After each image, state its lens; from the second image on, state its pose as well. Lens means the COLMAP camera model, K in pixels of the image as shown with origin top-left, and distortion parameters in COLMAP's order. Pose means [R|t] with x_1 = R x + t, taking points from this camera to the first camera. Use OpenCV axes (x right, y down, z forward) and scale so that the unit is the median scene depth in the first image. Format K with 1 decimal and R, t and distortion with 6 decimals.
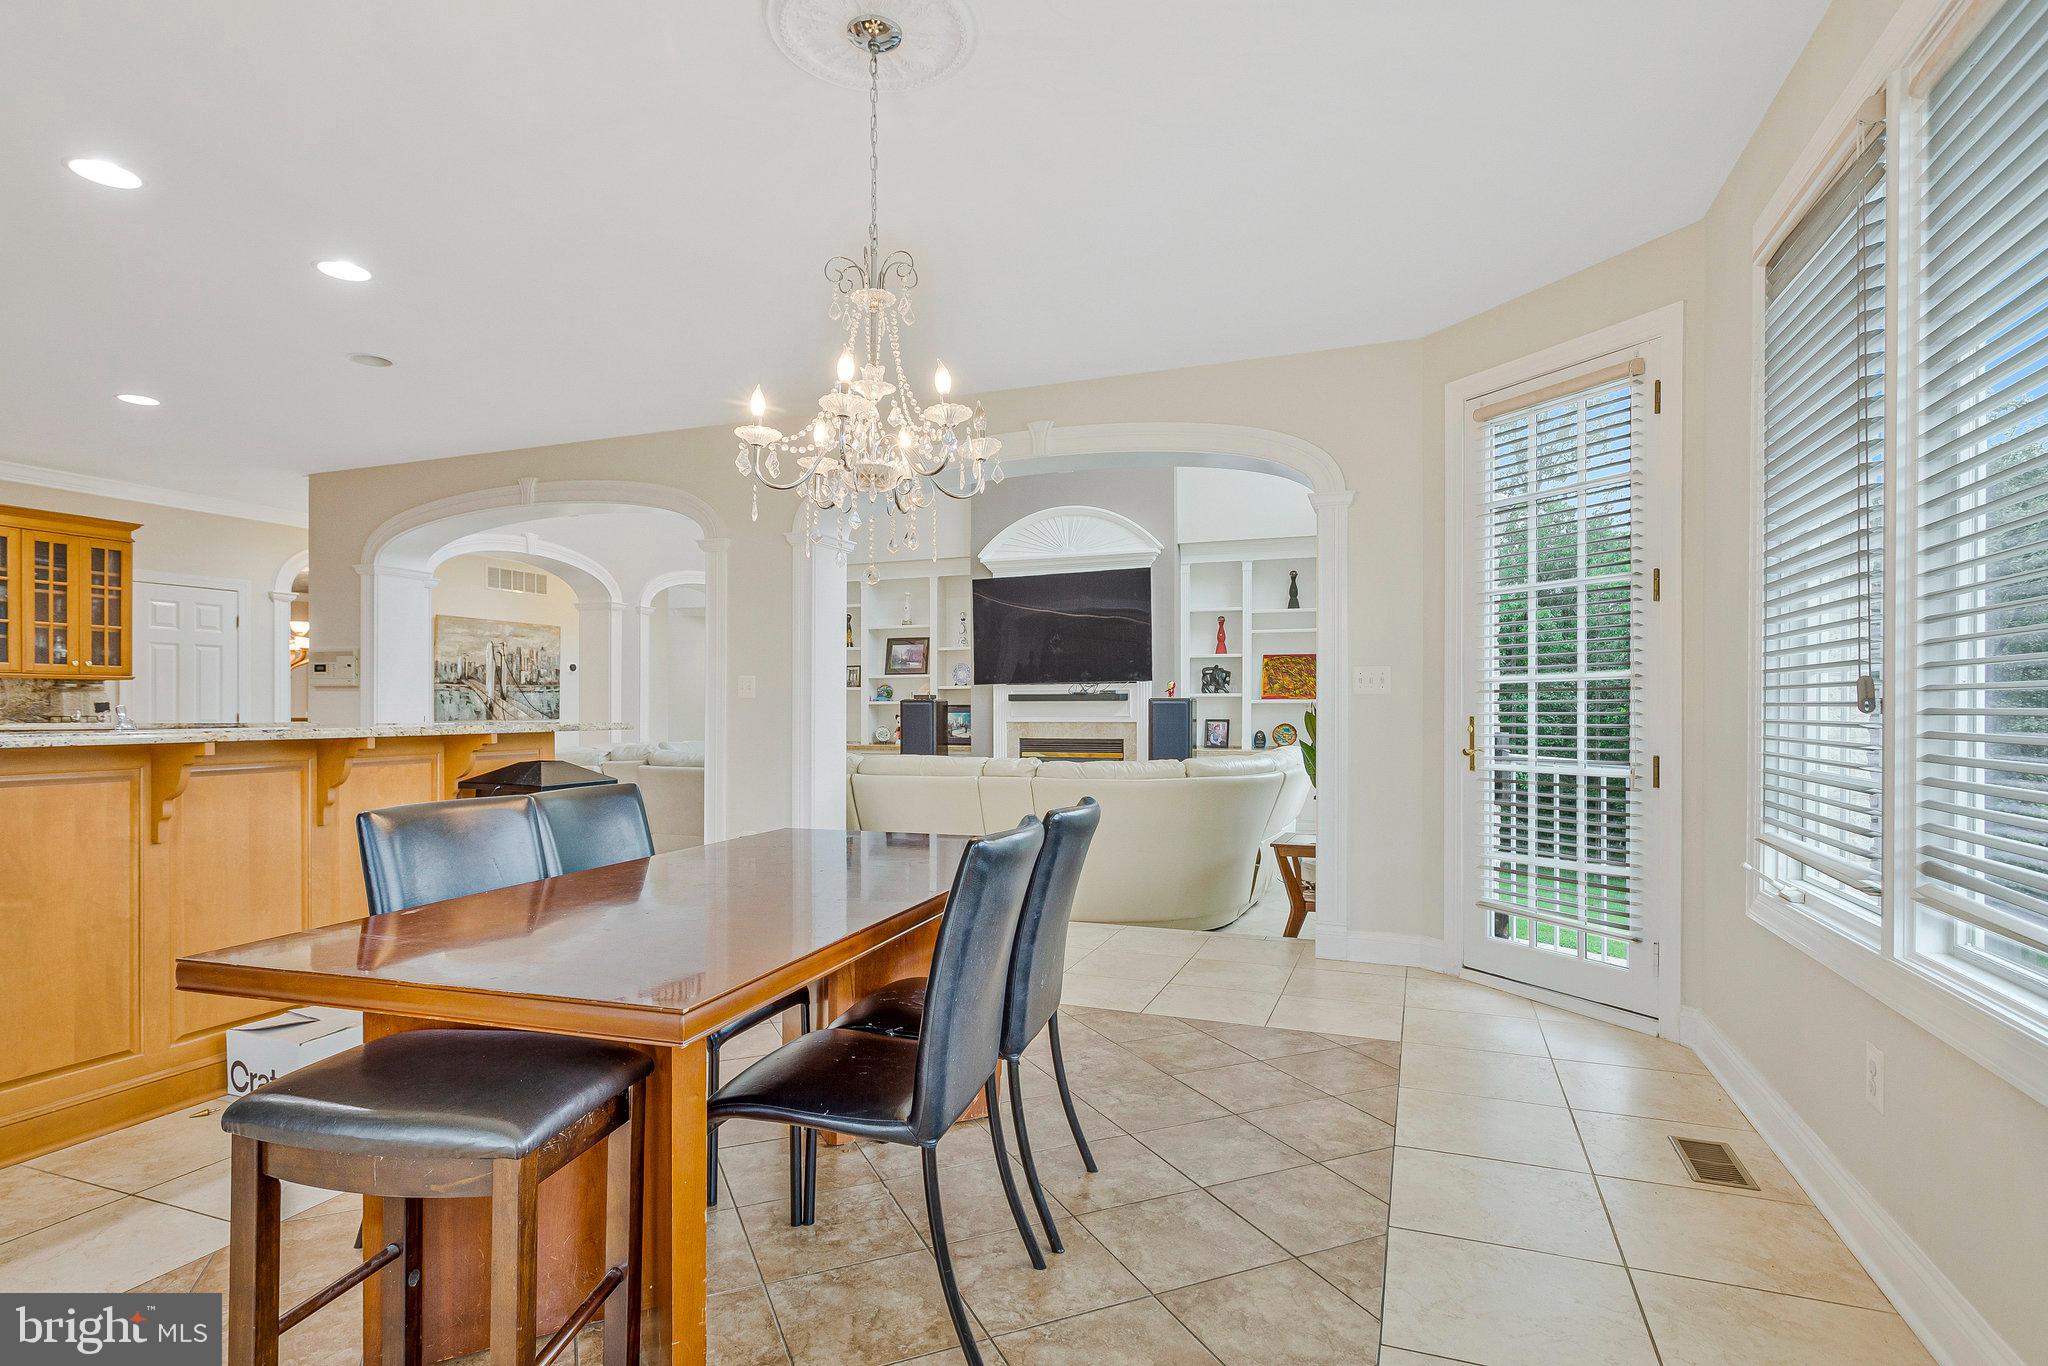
lens RADIAL K [[1020.6, 0, 1032.3], [0, 1020.6, 686.5], [0, 0, 1]] dist [0.006174, 0.002524]
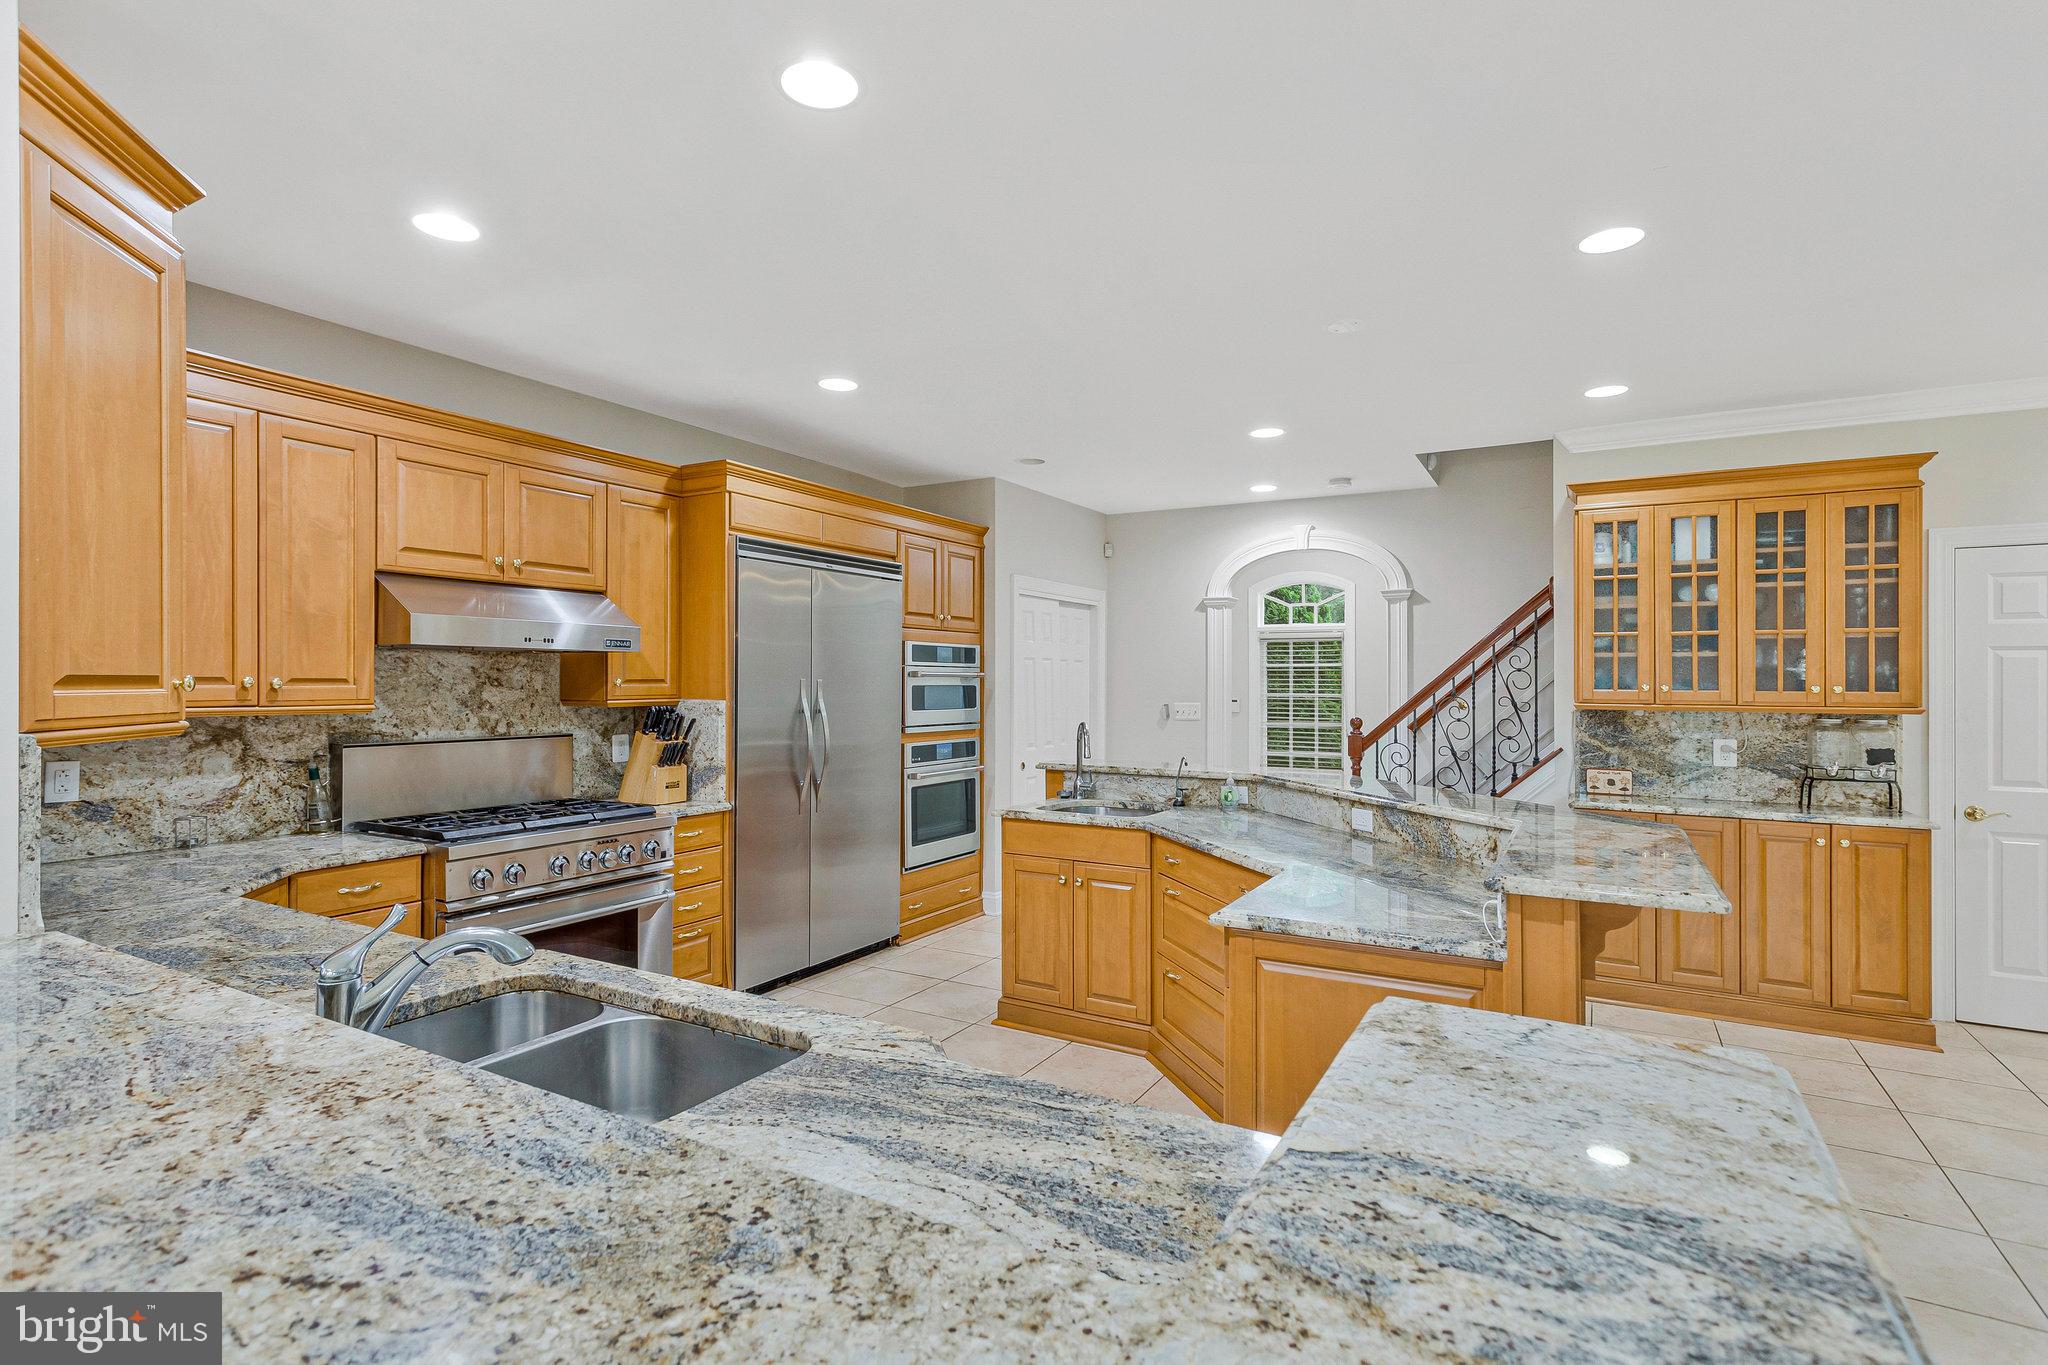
lens RADIAL K [[1020.6, 0, 974.4], [0, 1020.6, 683.6], [0, 0, 1]] dist [0.006174, 0.002524]
pose [[-0.176999, 0.005872, -0.984193, -0.191565], [0.011067, 0.999931, 0.003976, -0.034367], [0.984149, -0.010188, -0.177052, 0.578299]]
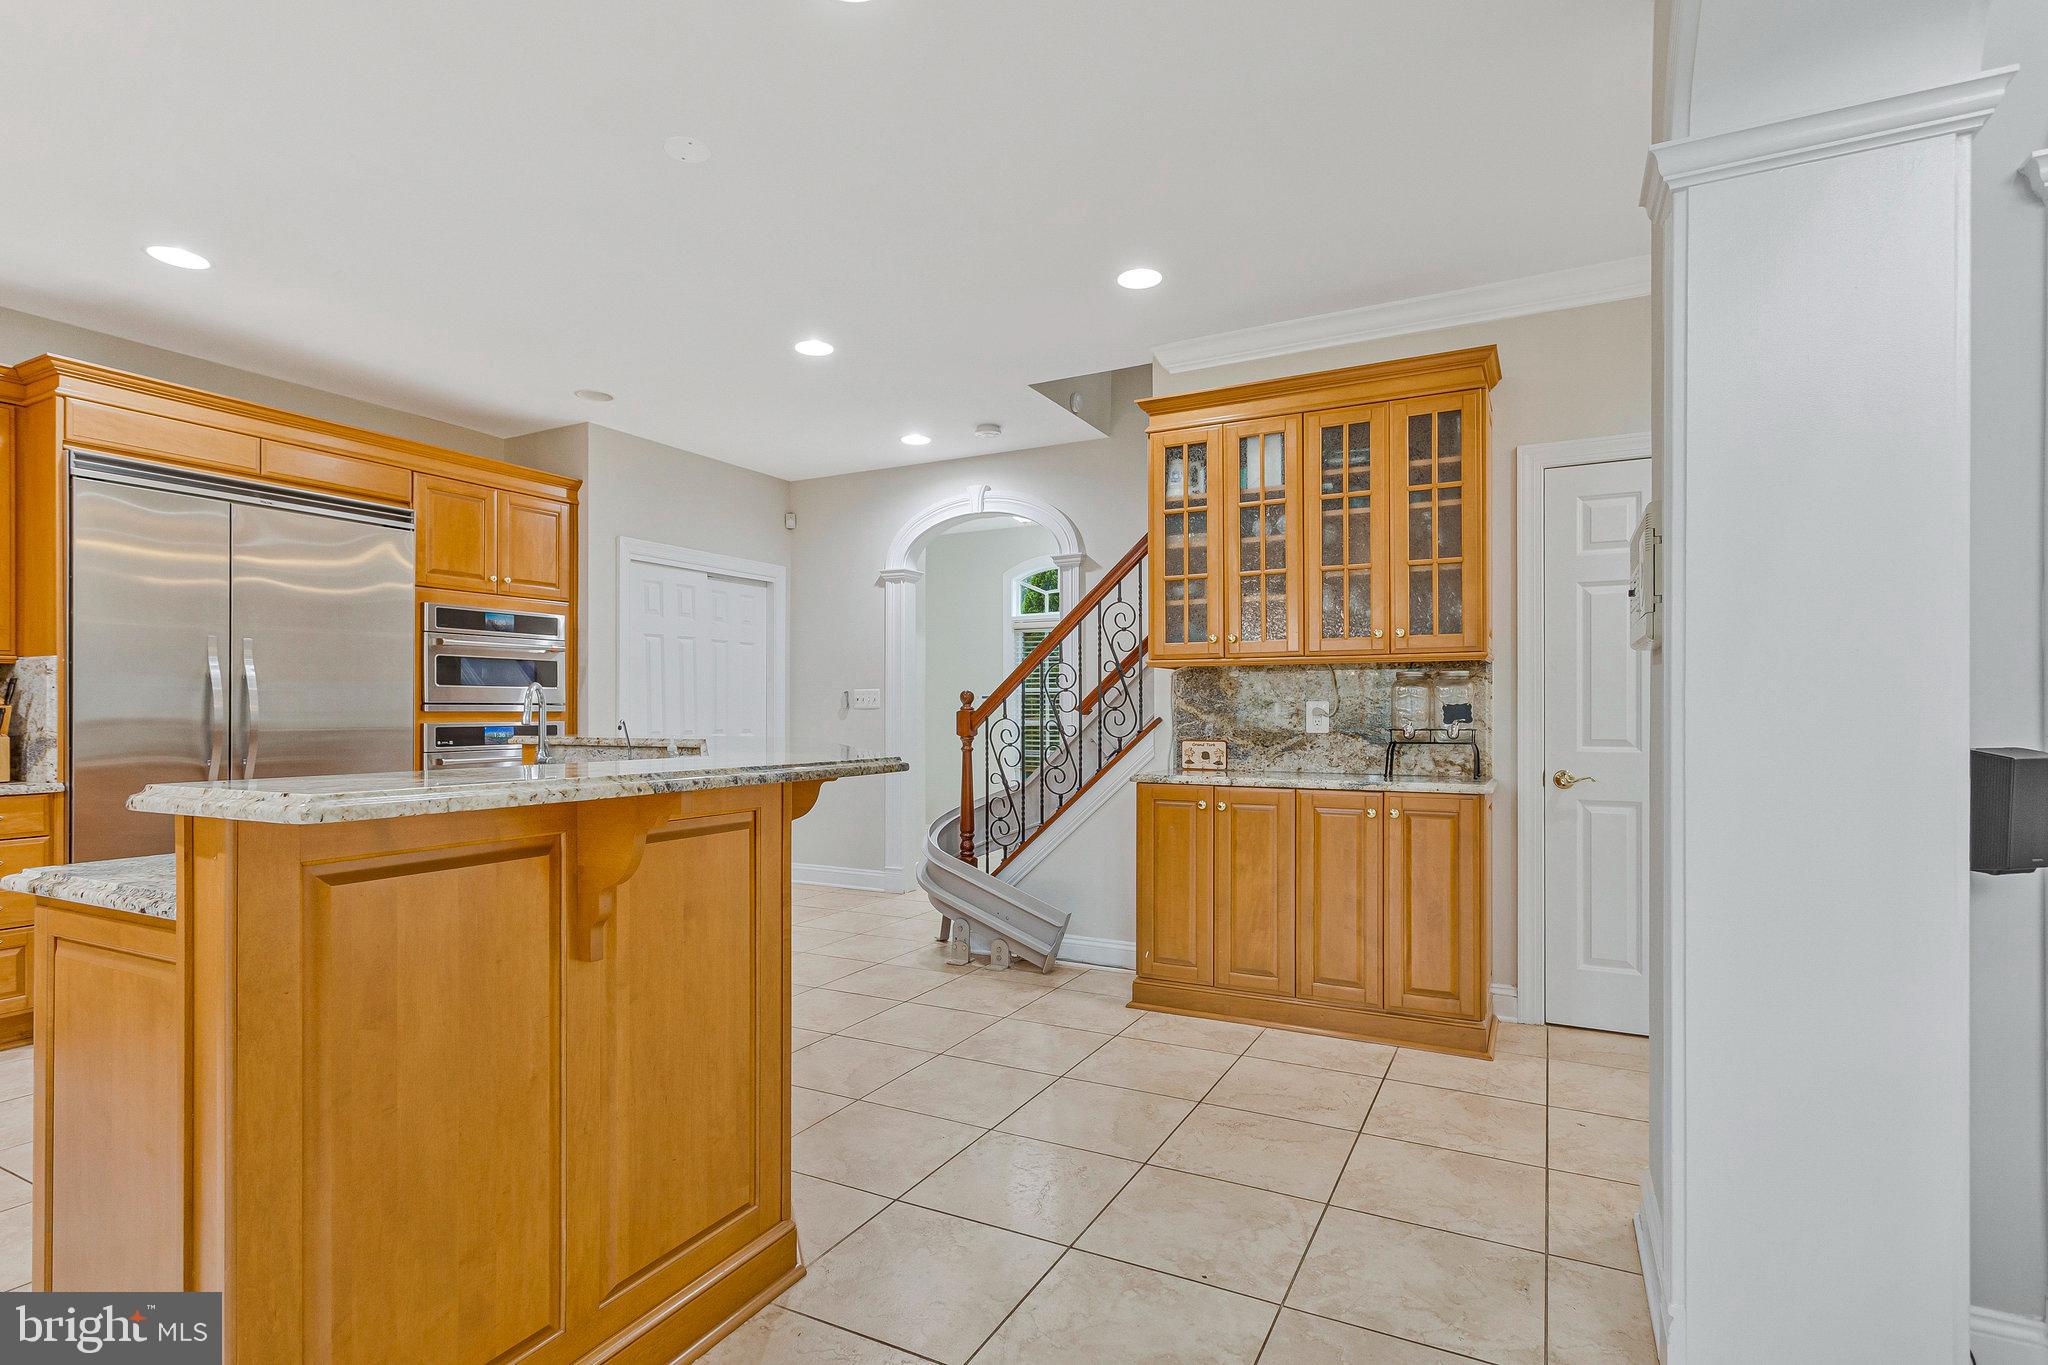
lens RADIAL K [[1020.6, 0, 1002.7], [0, 1020.6, 716.6], [0, 0, 1]] dist [0.006174, 0.002524]
pose [[-0.145723, 0.006218, -0.989306, -0.354253], [0.018250, 0.999827, 0.003596, 0.015543], [0.989157, -0.017530, -0.145811, 0.863081]]
